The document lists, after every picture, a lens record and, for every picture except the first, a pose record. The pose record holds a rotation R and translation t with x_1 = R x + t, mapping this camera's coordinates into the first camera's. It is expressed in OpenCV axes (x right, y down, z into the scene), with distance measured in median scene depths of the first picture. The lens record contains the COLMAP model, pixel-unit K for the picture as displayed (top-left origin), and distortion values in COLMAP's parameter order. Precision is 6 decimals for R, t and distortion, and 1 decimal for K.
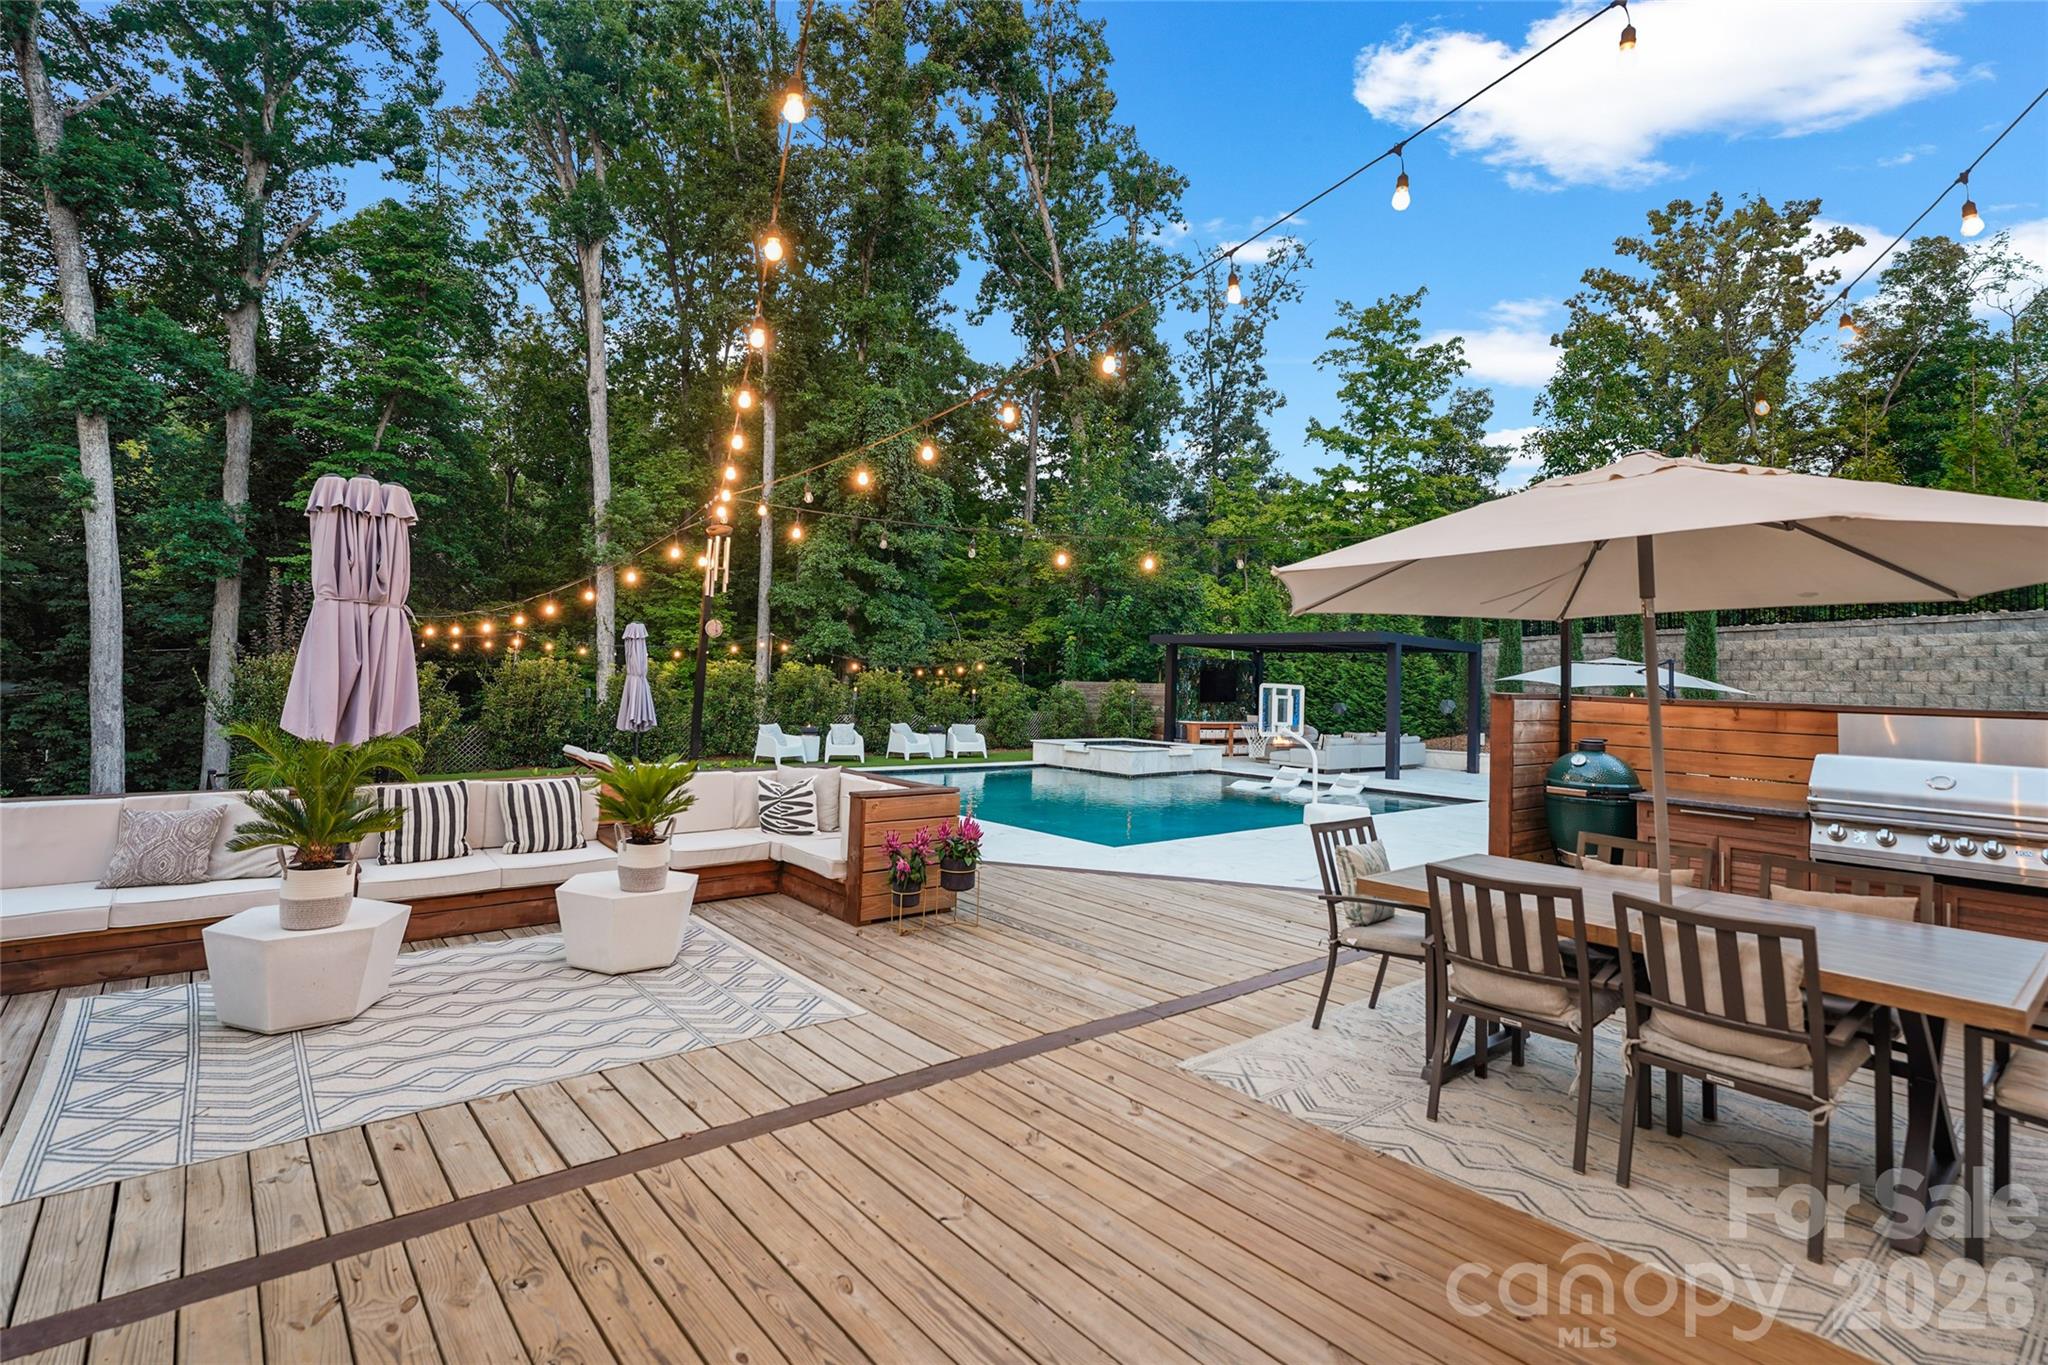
lens RADIAL K [[984.5, 0, 1019.3], [0, 984.5, 626.5], [0, 0, 1]] dist [-0.021122, 0.028329]
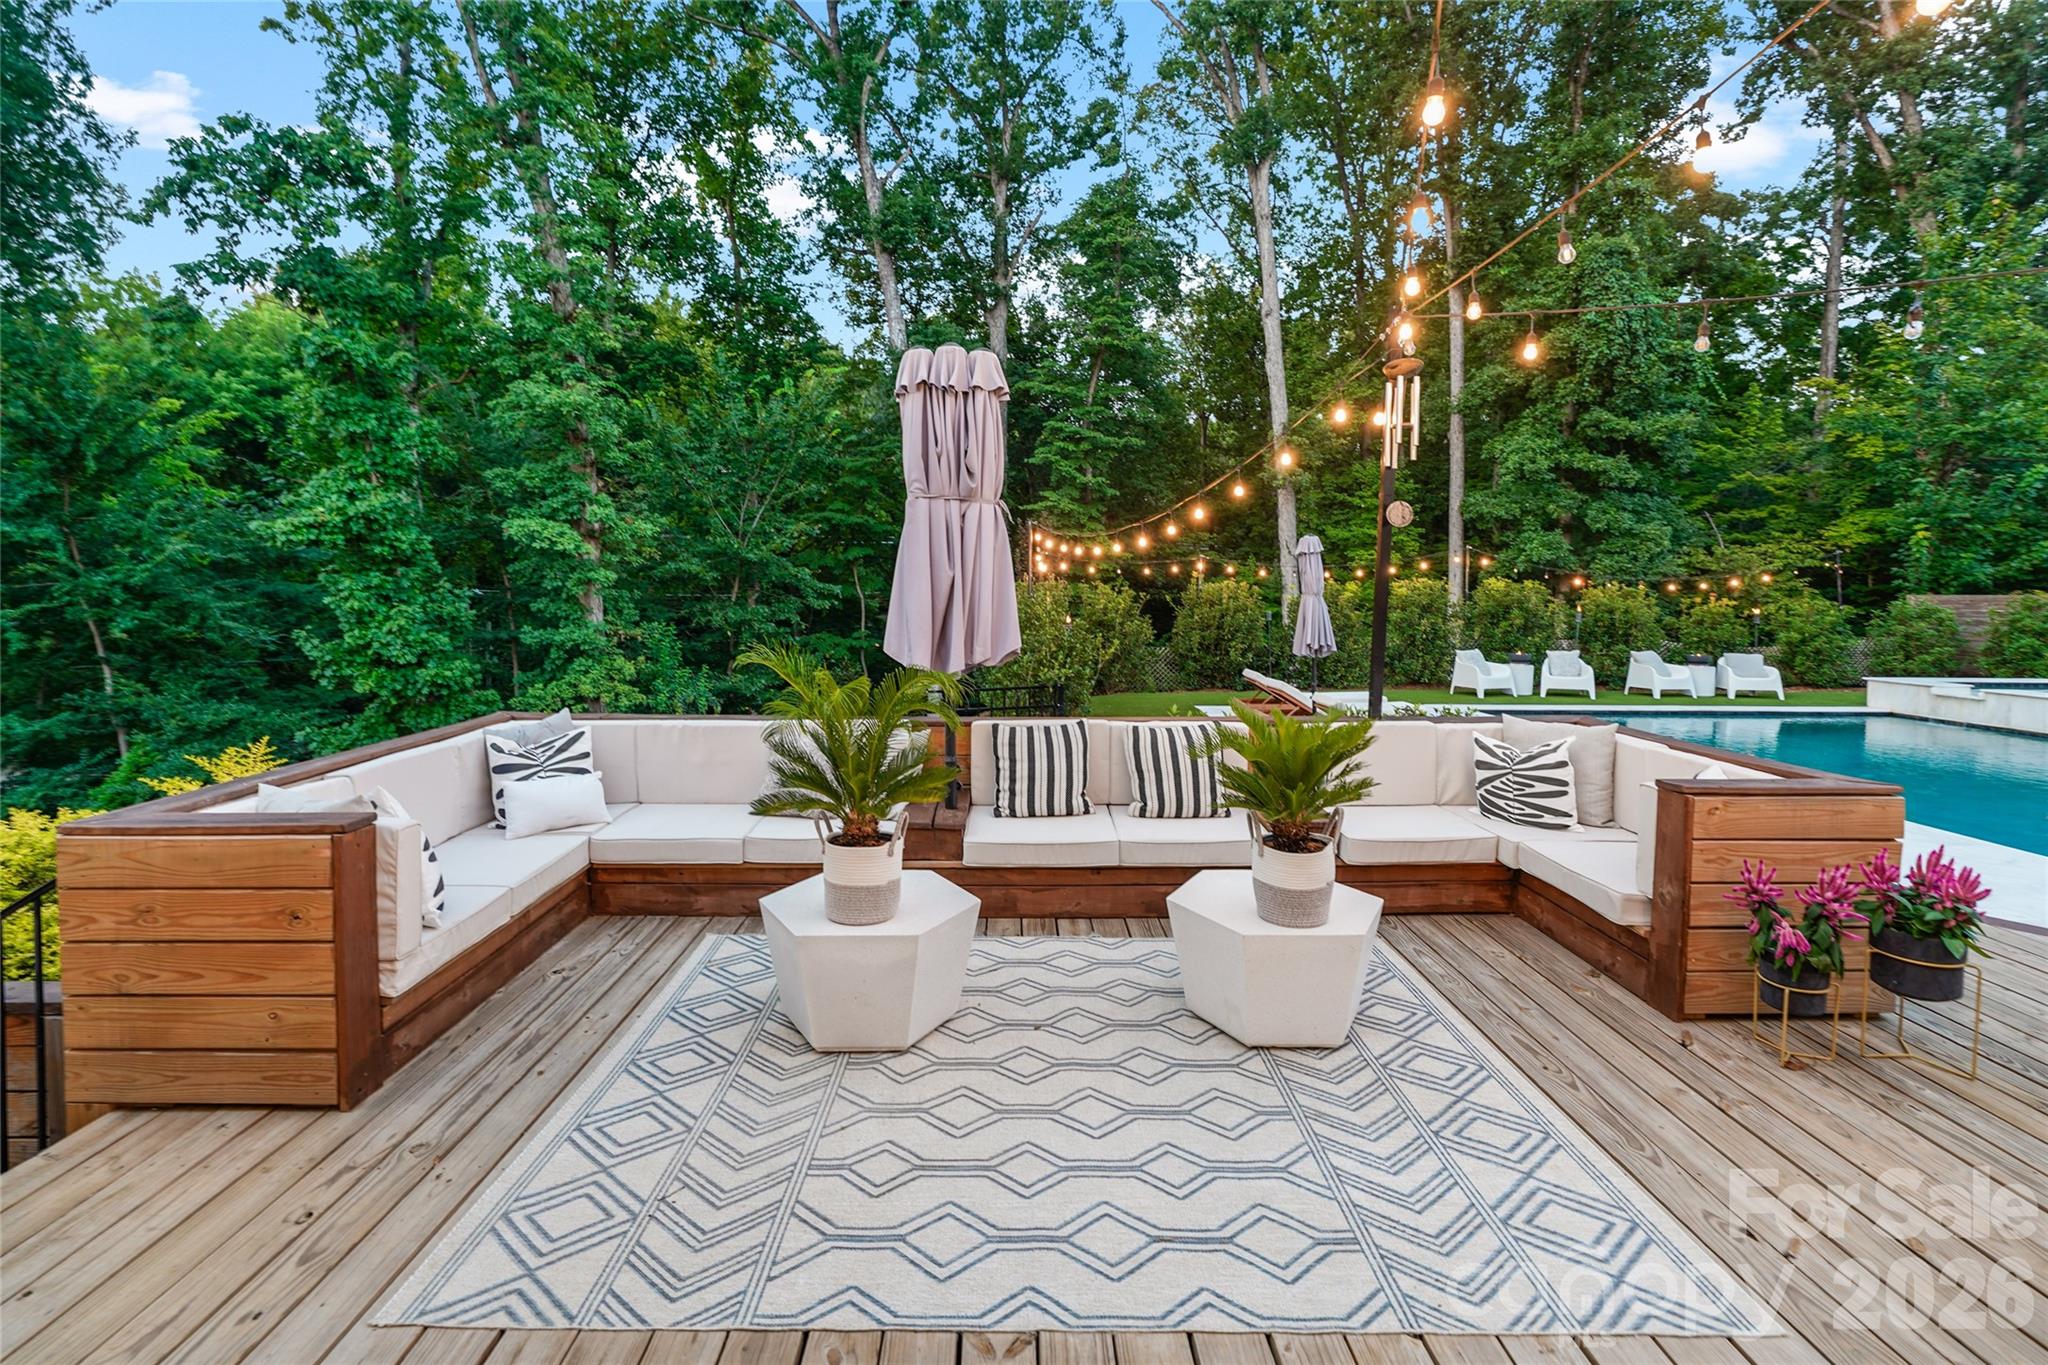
lens RADIAL K [[918.6, 0, 1021.7], [0, 918.6, 618.4], [0, 0, 1]] dist [-0.015055, 0.004800]
pose [[0.768697, -0.006086, -0.639584, -0.034929], [0.049442, 0.997528, 0.049930, 0.009739], [0.637699, -0.070003, 0.767098, 0.112130]]
